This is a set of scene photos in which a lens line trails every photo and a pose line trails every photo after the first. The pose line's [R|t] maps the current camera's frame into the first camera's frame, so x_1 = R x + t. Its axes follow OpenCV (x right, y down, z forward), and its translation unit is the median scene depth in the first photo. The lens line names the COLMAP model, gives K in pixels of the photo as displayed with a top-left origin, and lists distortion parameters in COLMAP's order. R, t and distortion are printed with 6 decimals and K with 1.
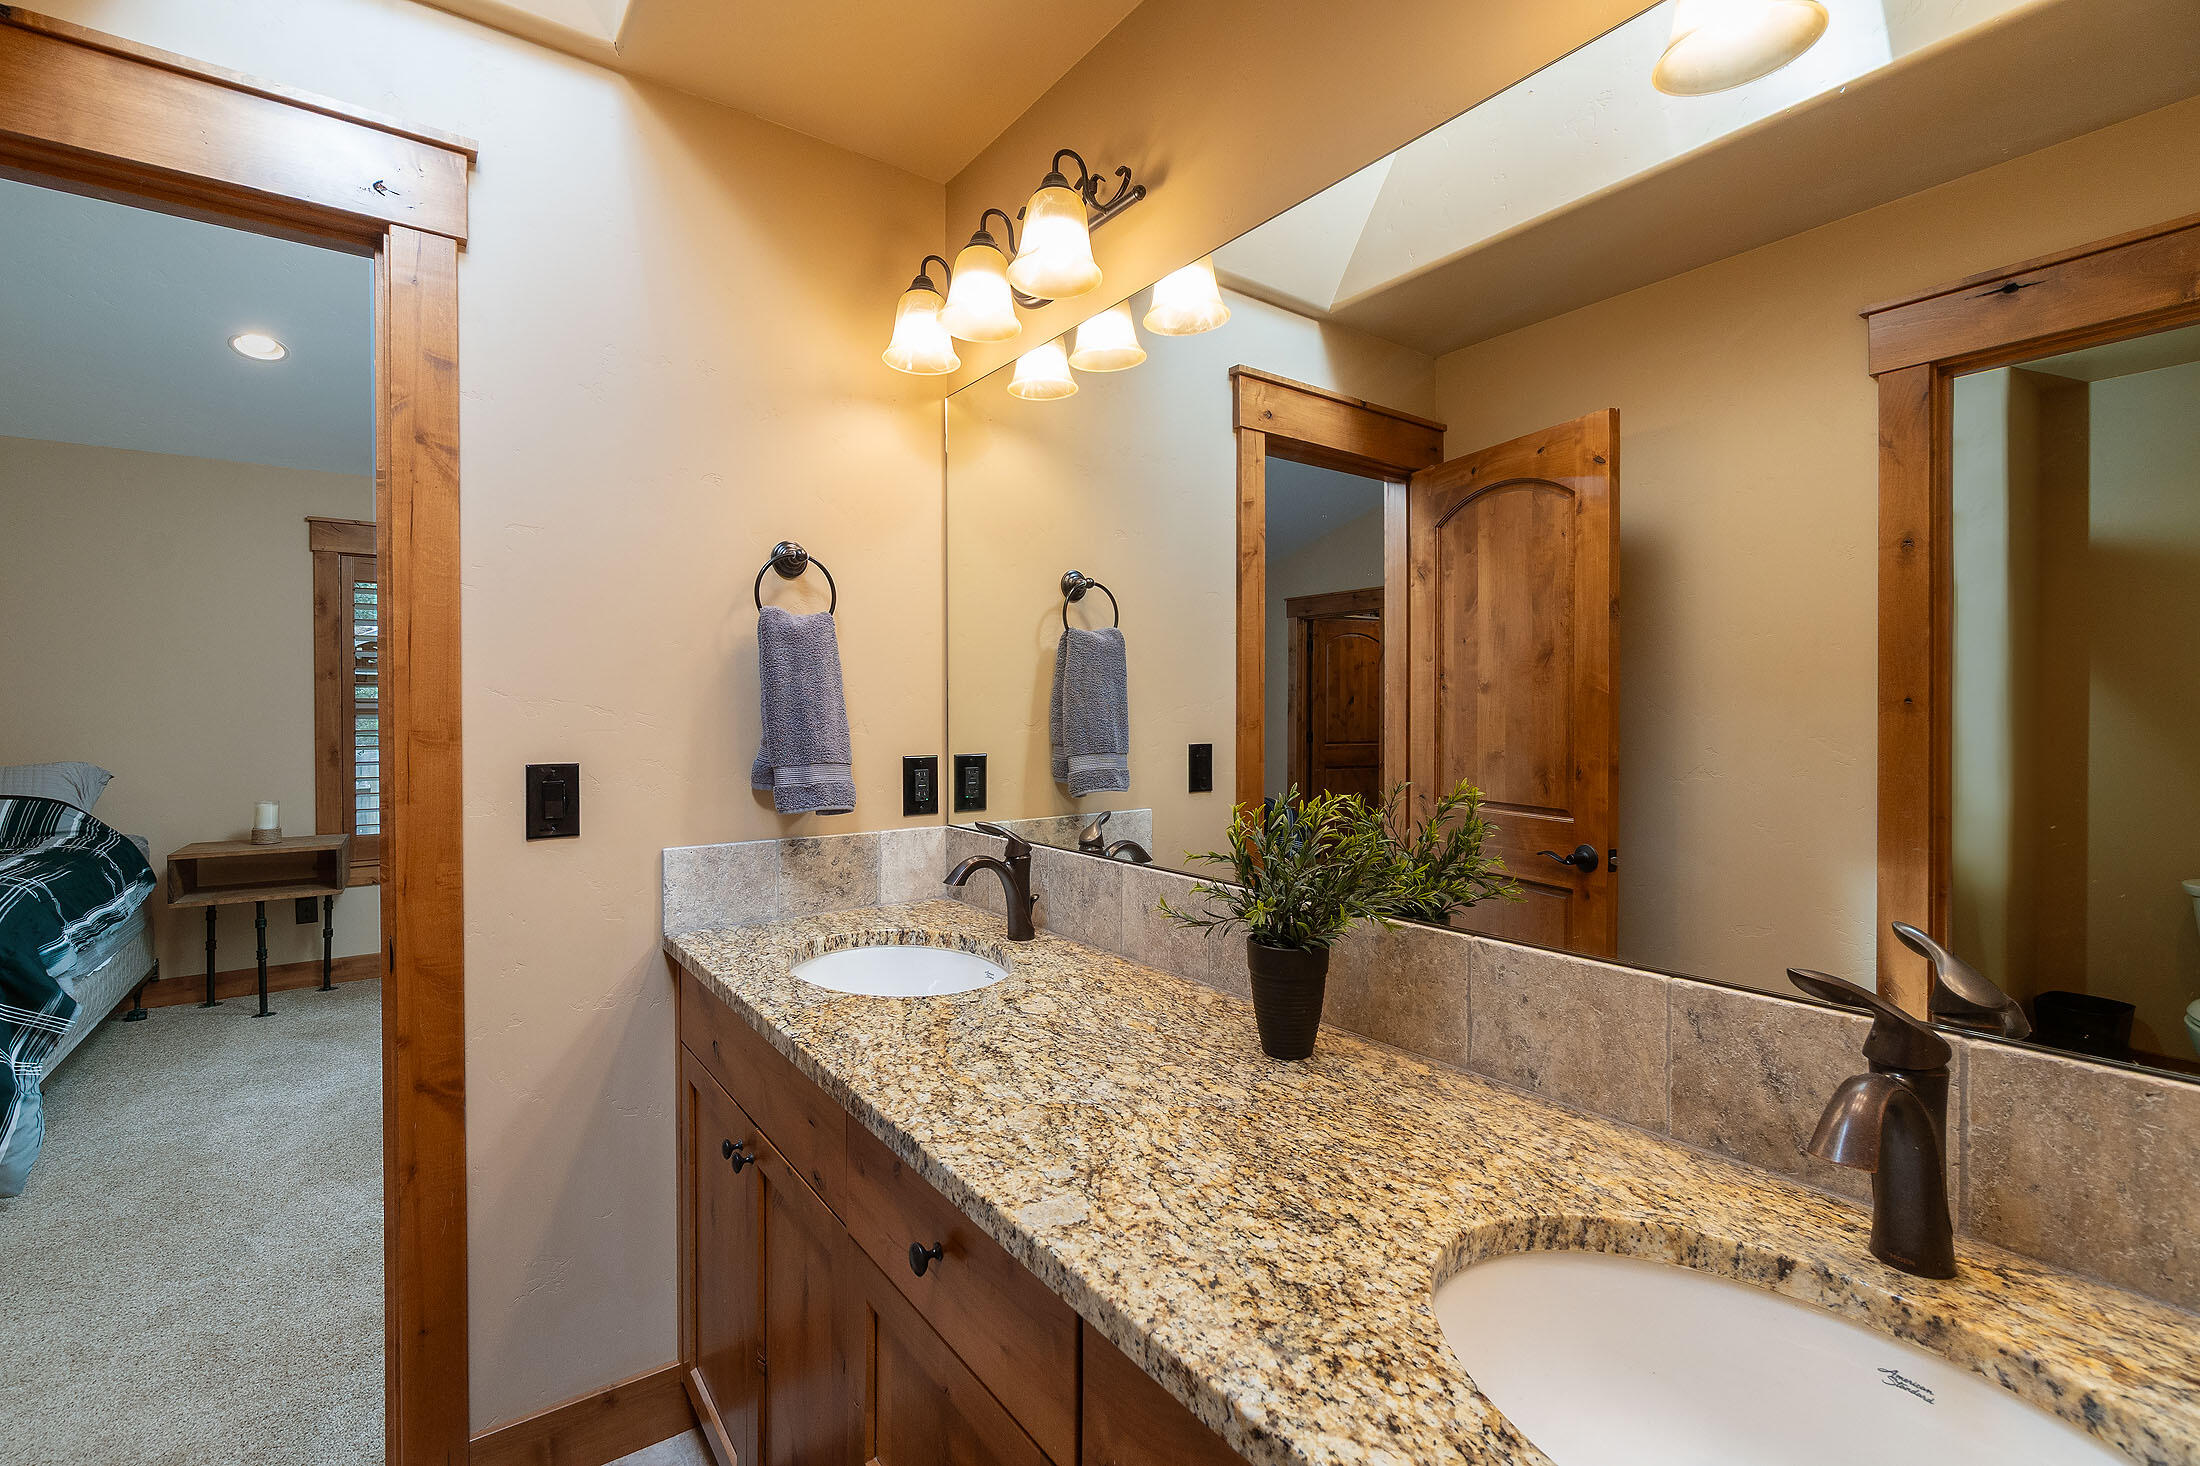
lens RADIAL K [[966.8, 0, 1092.4], [0, 966.8, 715.2], [0, 0, 1]] dist [-0.001472, 0.000075]
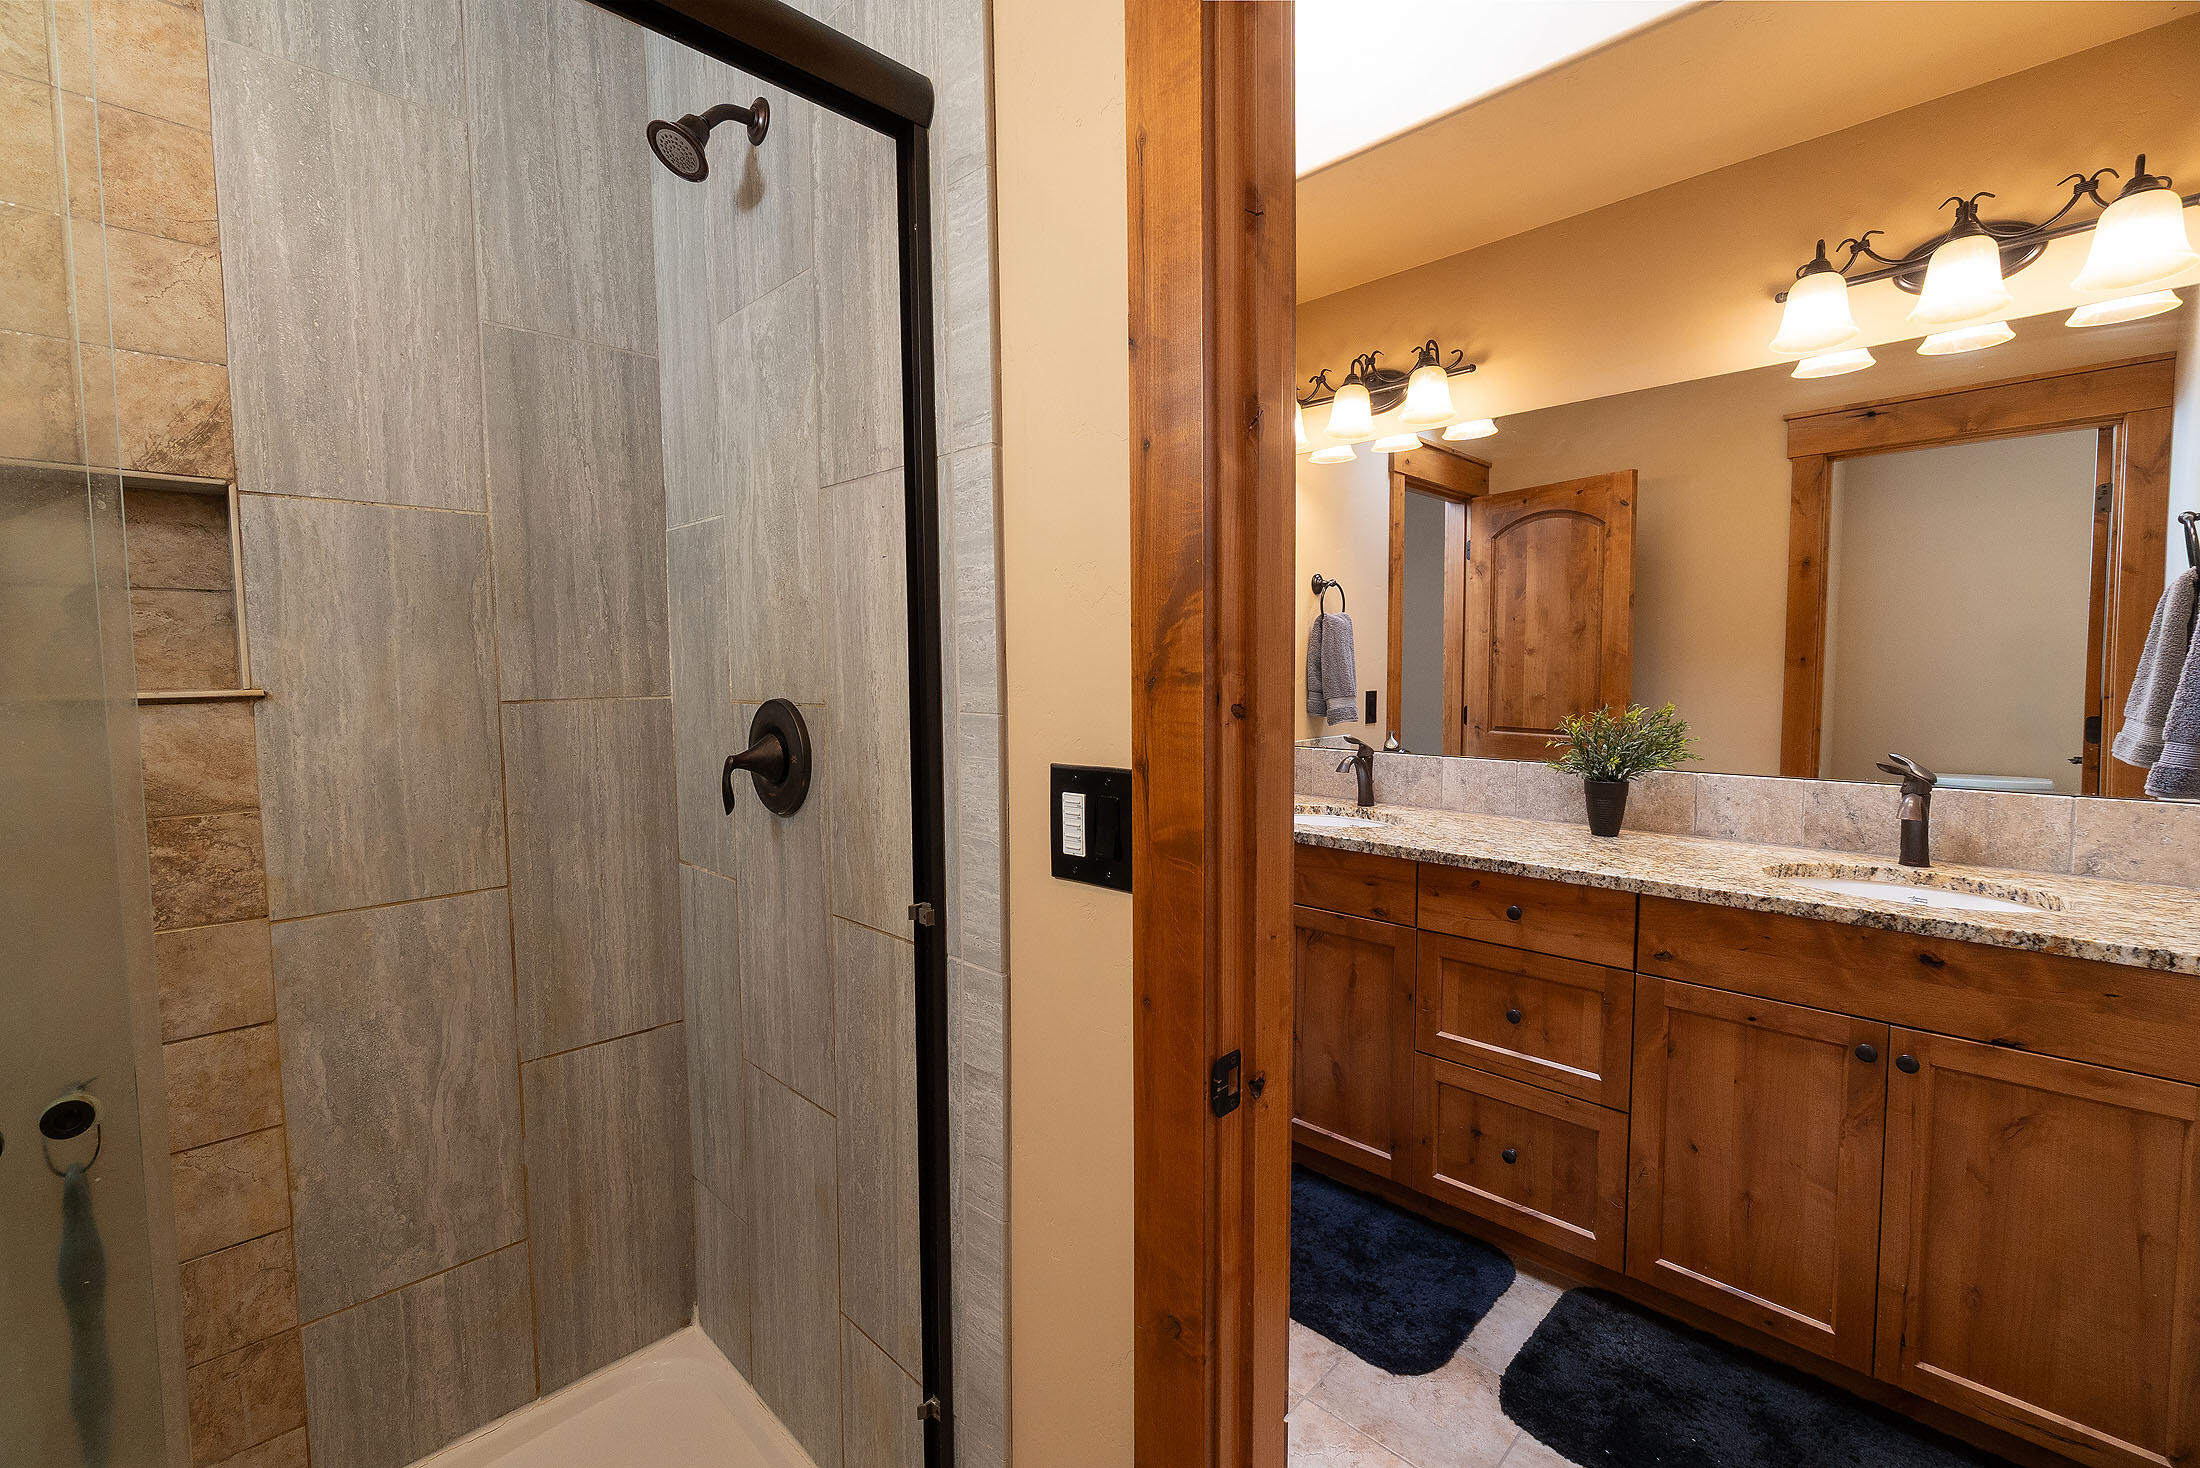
lens RADIAL K [[958.1, 0, 1100.0], [0, 958.1, 734.0], [0, 0, 1]] dist [-0.001349, -0.000127]
pose [[0.985402, -0.017687, 0.169320, -0.559802], [0.006968, 0.997945, 0.063695, -0.000557], [-0.170098, -0.061586, 0.983501, -0.375125]]
